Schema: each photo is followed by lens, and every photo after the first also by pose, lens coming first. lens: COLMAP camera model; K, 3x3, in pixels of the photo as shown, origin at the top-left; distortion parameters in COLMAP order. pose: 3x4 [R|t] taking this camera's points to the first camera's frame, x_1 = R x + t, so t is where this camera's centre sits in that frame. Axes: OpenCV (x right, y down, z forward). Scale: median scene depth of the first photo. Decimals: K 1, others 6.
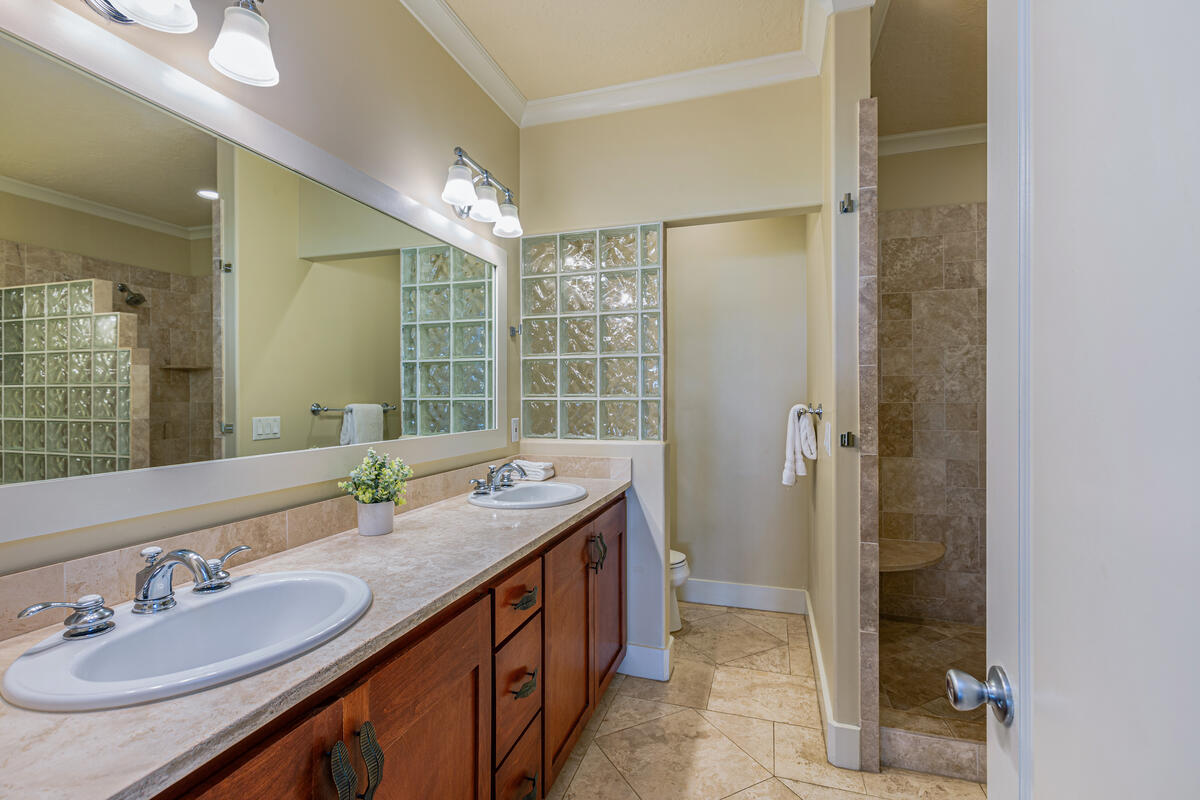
lens RADIAL K [[547.6, 0, 596.8], [0, 547.6, 394.3], [0, 0, 1]] dist [0.001071, 0.000010]
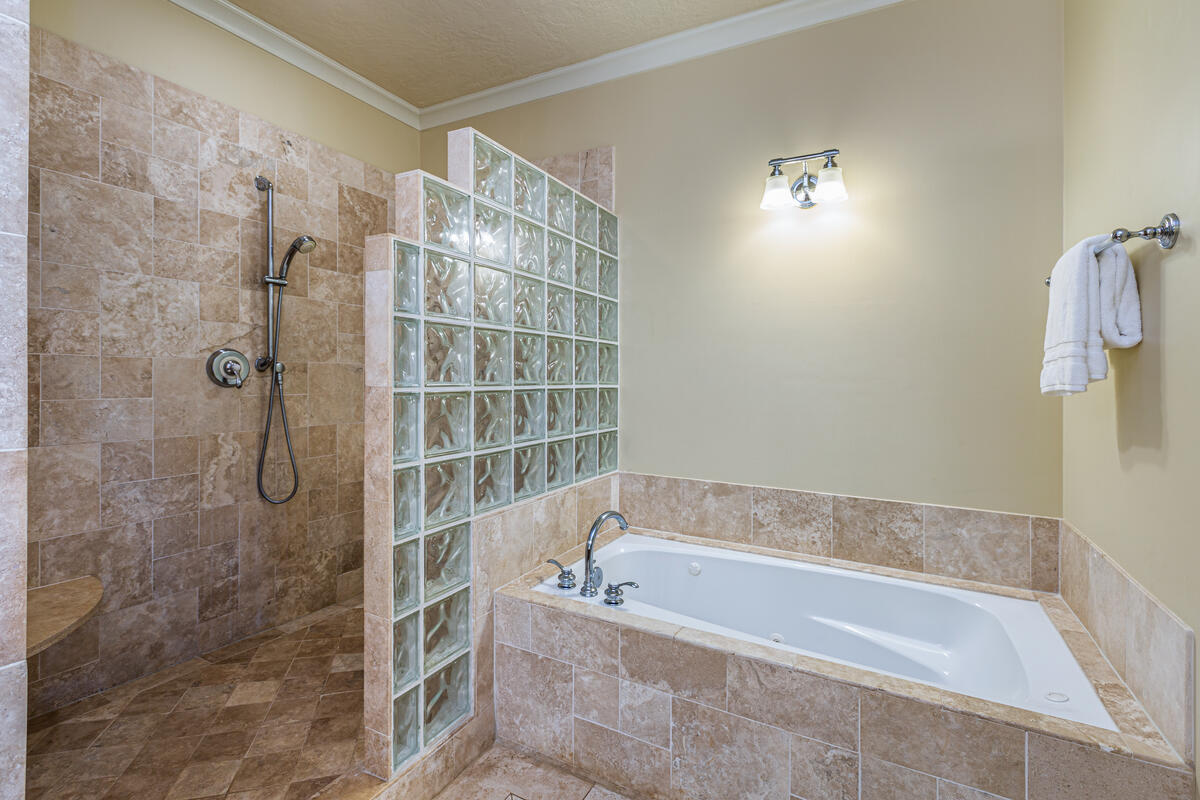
lens RADIAL K [[545.4, 0, 602.8], [0, 545.4, 379.7], [0, 0, 1]] dist [-0.000965, -0.000381]
pose [[0.182303, 0.000961, 0.983242, 0.109915], [-0.020735, 0.999781, 0.002867, 0.028876], [-0.983024, -0.020910, 0.182283, 0.296097]]
